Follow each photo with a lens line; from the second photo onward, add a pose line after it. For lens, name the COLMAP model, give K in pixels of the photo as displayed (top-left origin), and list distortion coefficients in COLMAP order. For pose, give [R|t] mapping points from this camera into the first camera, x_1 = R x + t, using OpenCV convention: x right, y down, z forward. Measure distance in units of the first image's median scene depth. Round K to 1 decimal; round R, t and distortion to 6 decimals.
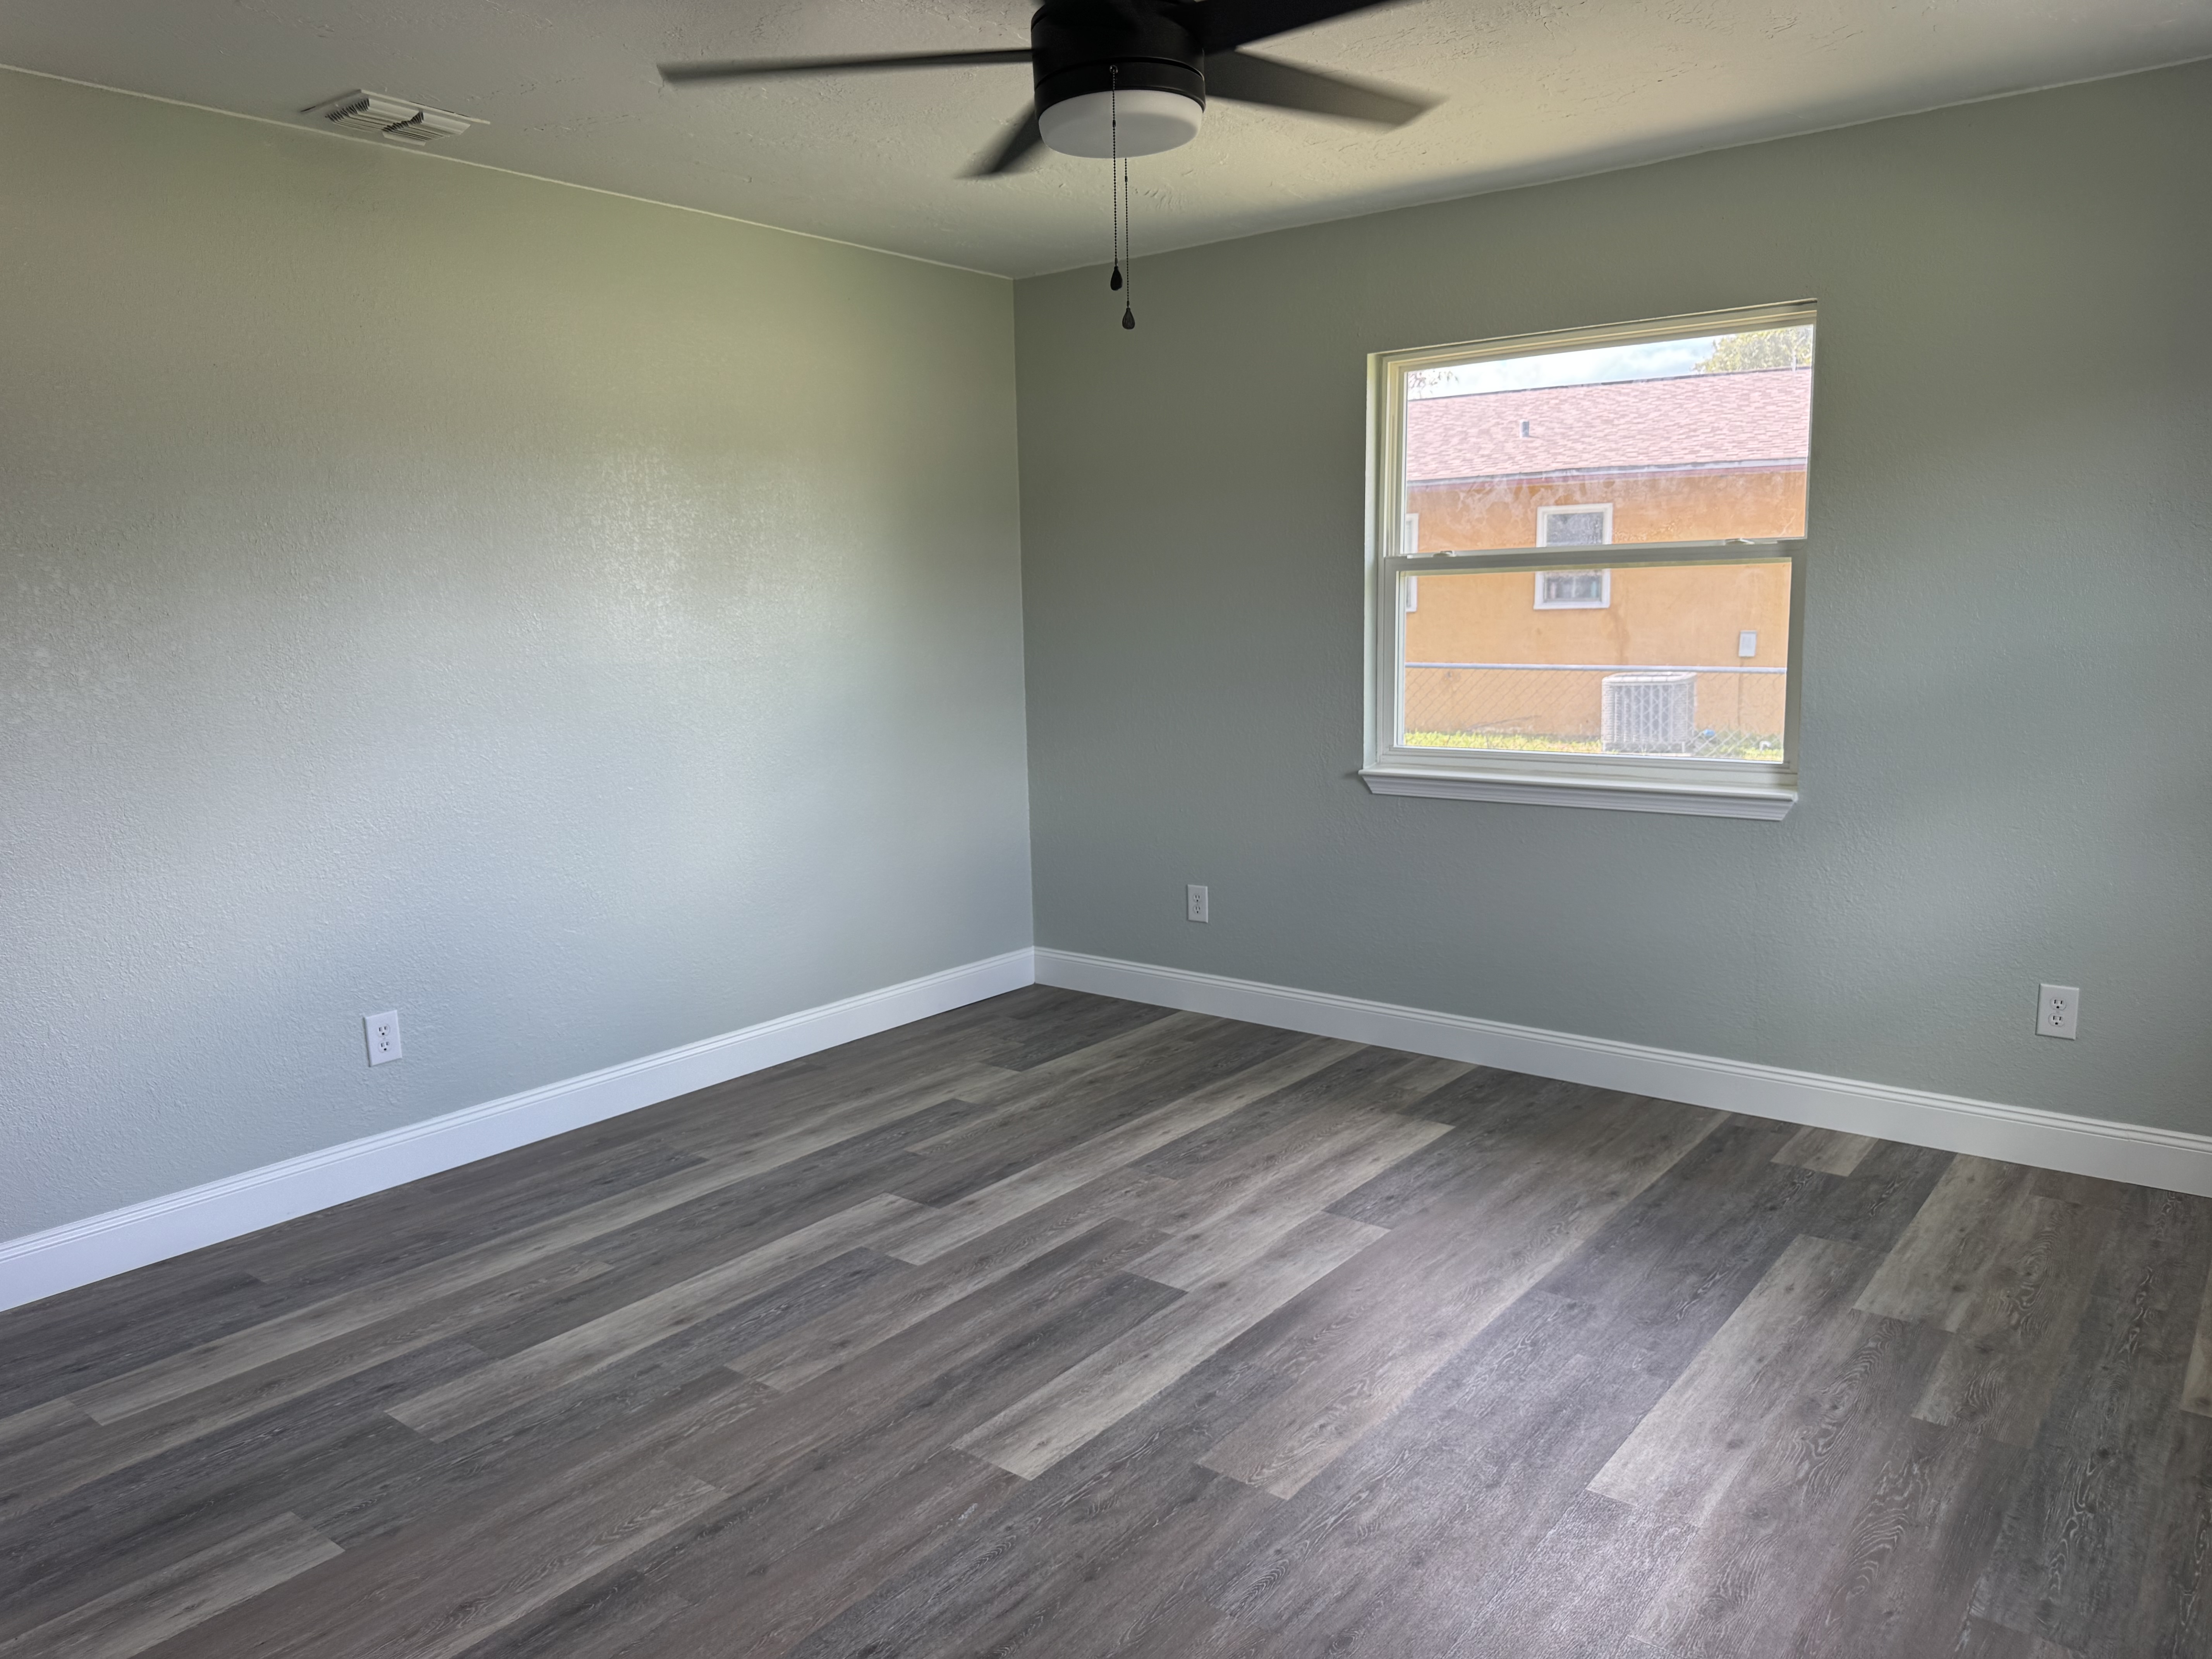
lens RADIAL K [[1576.5, 0, 1104.6], [0, 1576.5, 811.3], [0, 0, 1]] dist [0.122215, -0.176010]
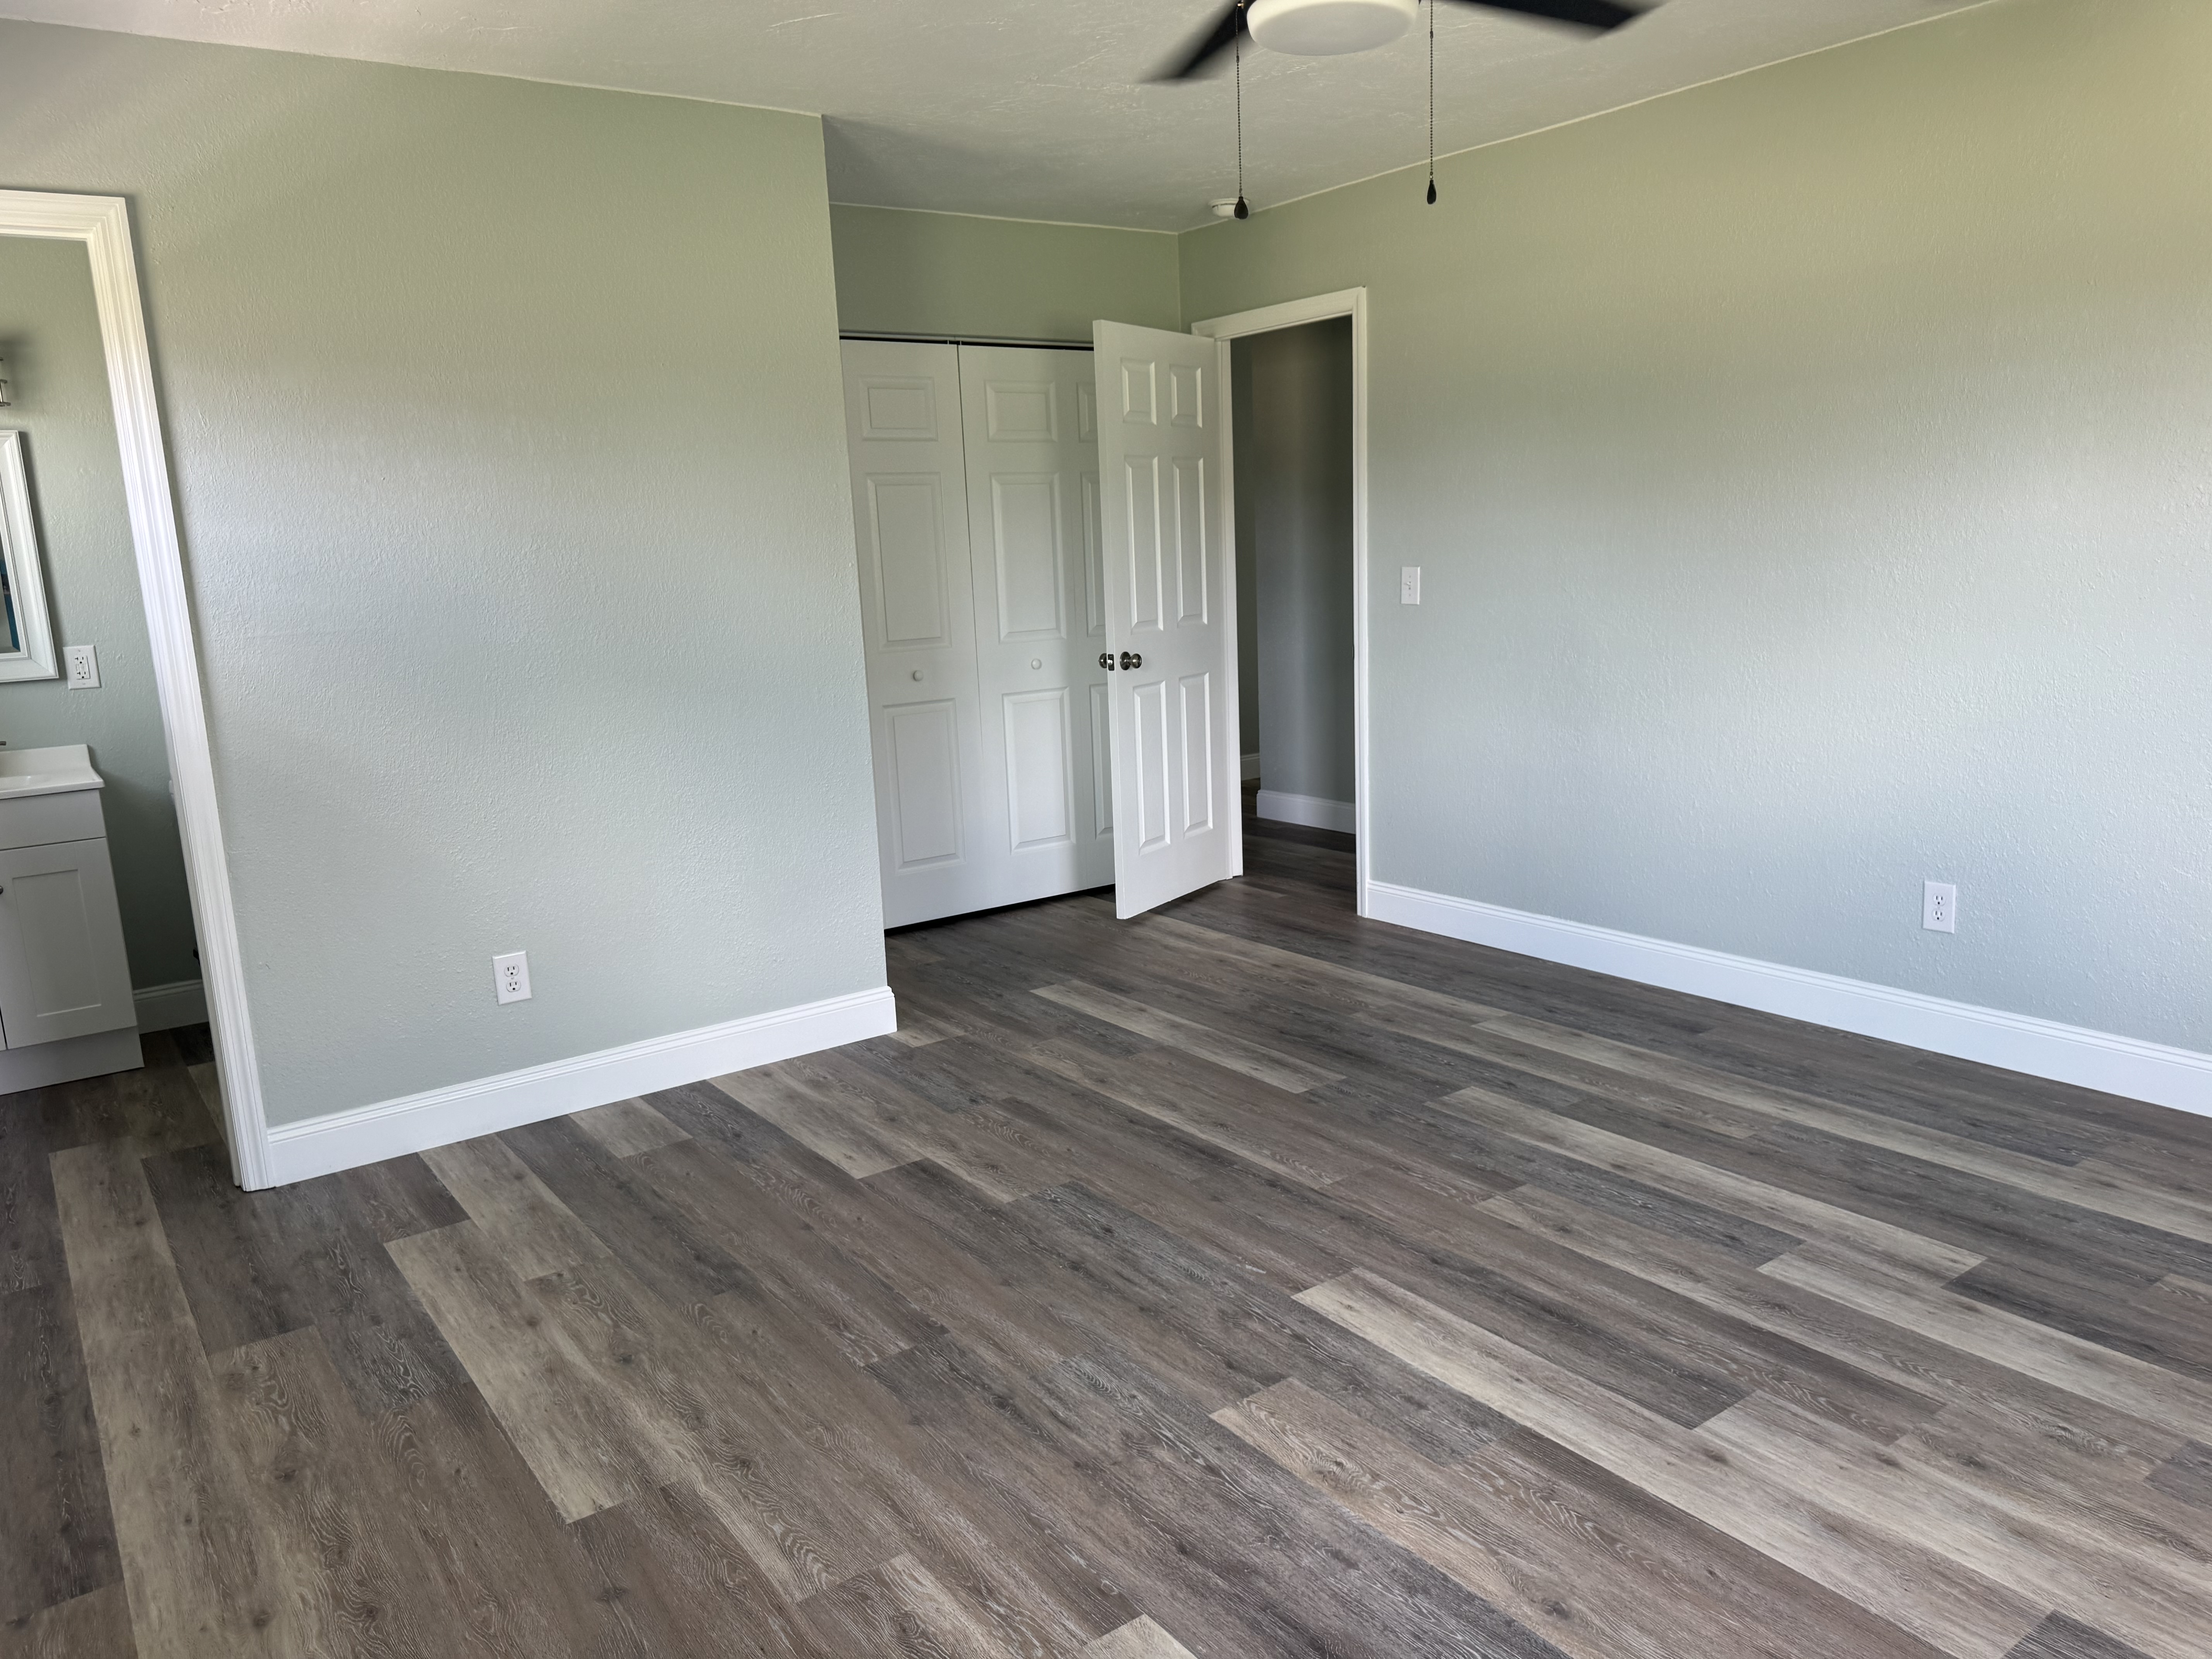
lens RADIAL K [[1565.0, 0, 1098.2], [0, 1565.0, 836.8], [0, 0, 1]] dist [0.085778, -0.129545]
pose [[-0.277717, 0.216708, -0.935901, 0.726618], [-0.085717, 0.964748, 0.248823, -0.123810], [0.956831, 0.149325, -0.249351, 0.824012]]
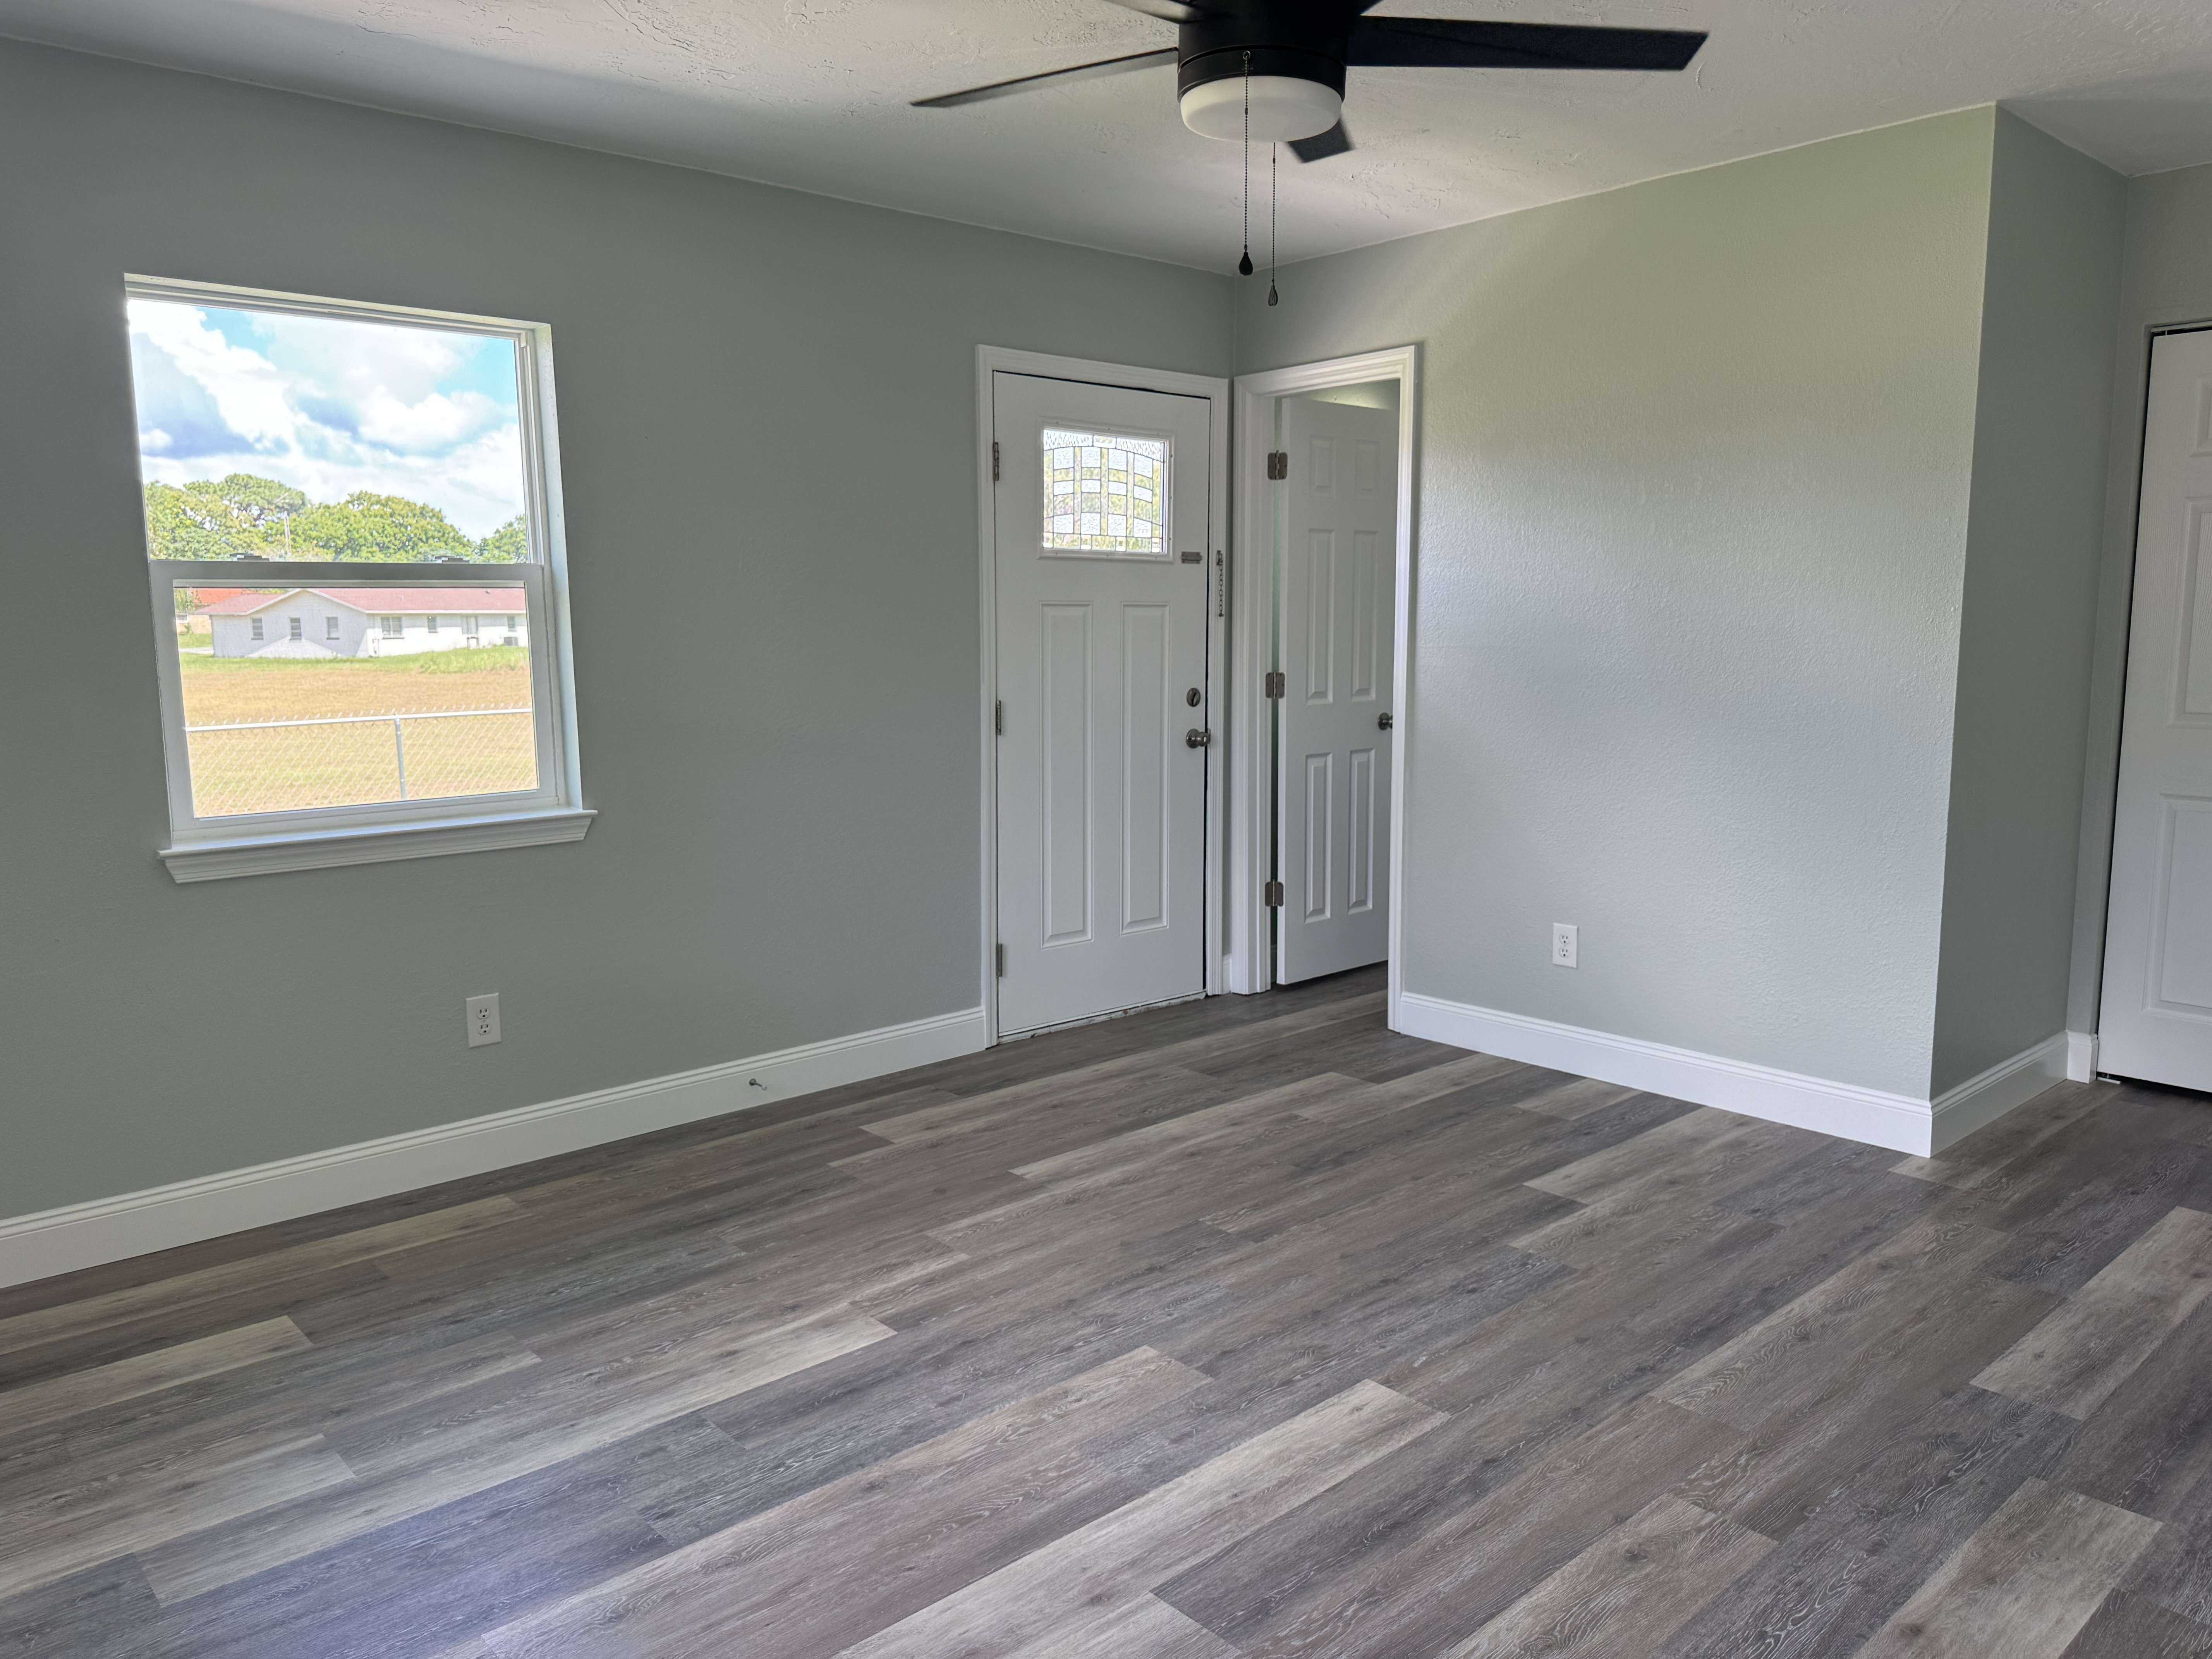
lens RADIAL K [[1576.5, 0, 1104.6], [0, 1576.5, 811.3], [0, 0, 1]] dist [0.122215, -0.176010]
pose [[-0.984518, 0.006853, 0.175151, -0.047672], [0.052571, 0.964780, 0.257751, -0.187008], [-0.167216, 0.262968, -0.950203, 1.475774]]
